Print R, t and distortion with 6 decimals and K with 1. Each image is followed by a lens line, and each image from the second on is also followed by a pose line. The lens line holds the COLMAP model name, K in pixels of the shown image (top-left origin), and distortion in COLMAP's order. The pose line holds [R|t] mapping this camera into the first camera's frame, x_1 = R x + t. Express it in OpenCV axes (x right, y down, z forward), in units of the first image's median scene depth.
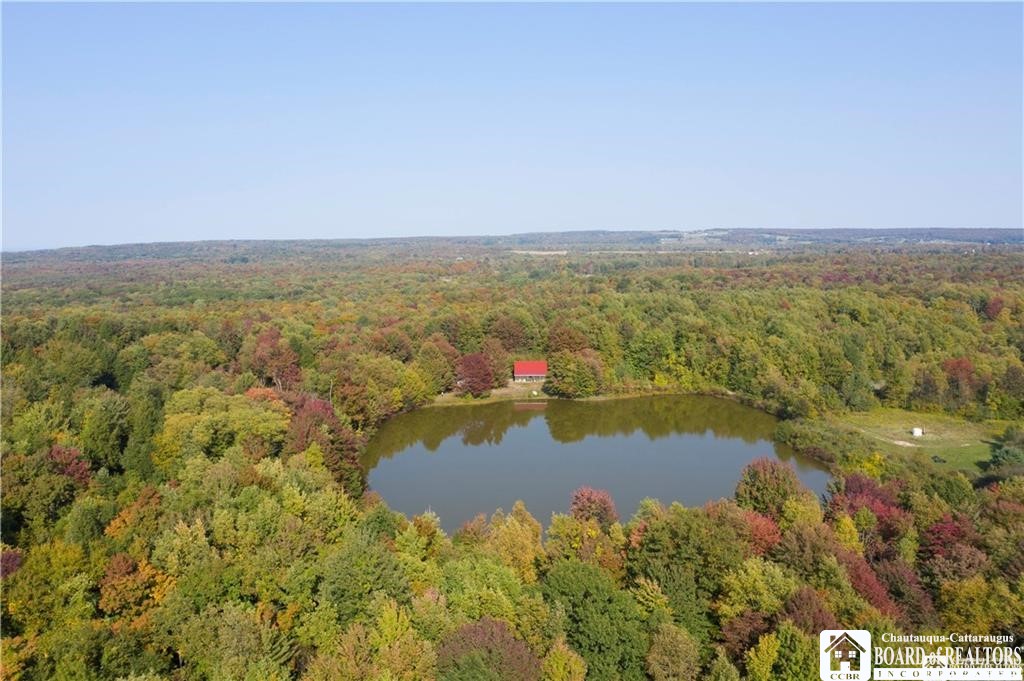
lens RADIAL K [[837.4, 0, 512.0], [0, 837.4, 339.4], [0, 0, 1]] dist [-0.001161, 0.000185]
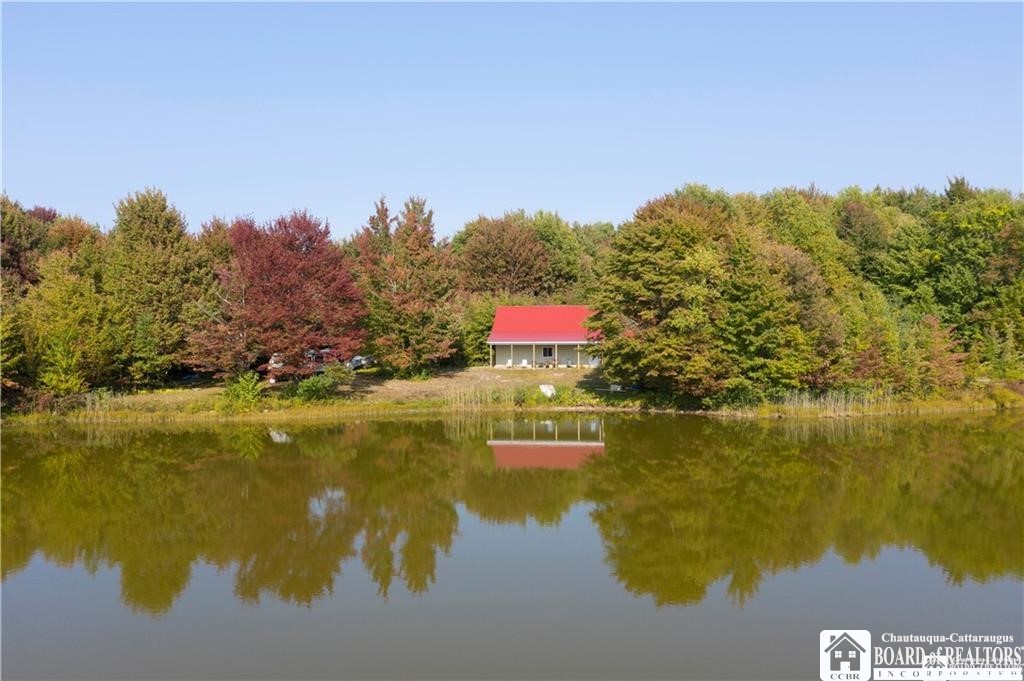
lens RADIAL K [[837.4, 0, 511.2], [0, 837.4, 342.7], [0, 0, 1]] dist [-0.001161, 0.000185]
pose [[0.992999, 0.004067, -0.118054, 0.046522], [-0.015688, 0.995094, -0.097679, 0.075407], [0.117077, 0.098847, 0.988191, 0.765472]]
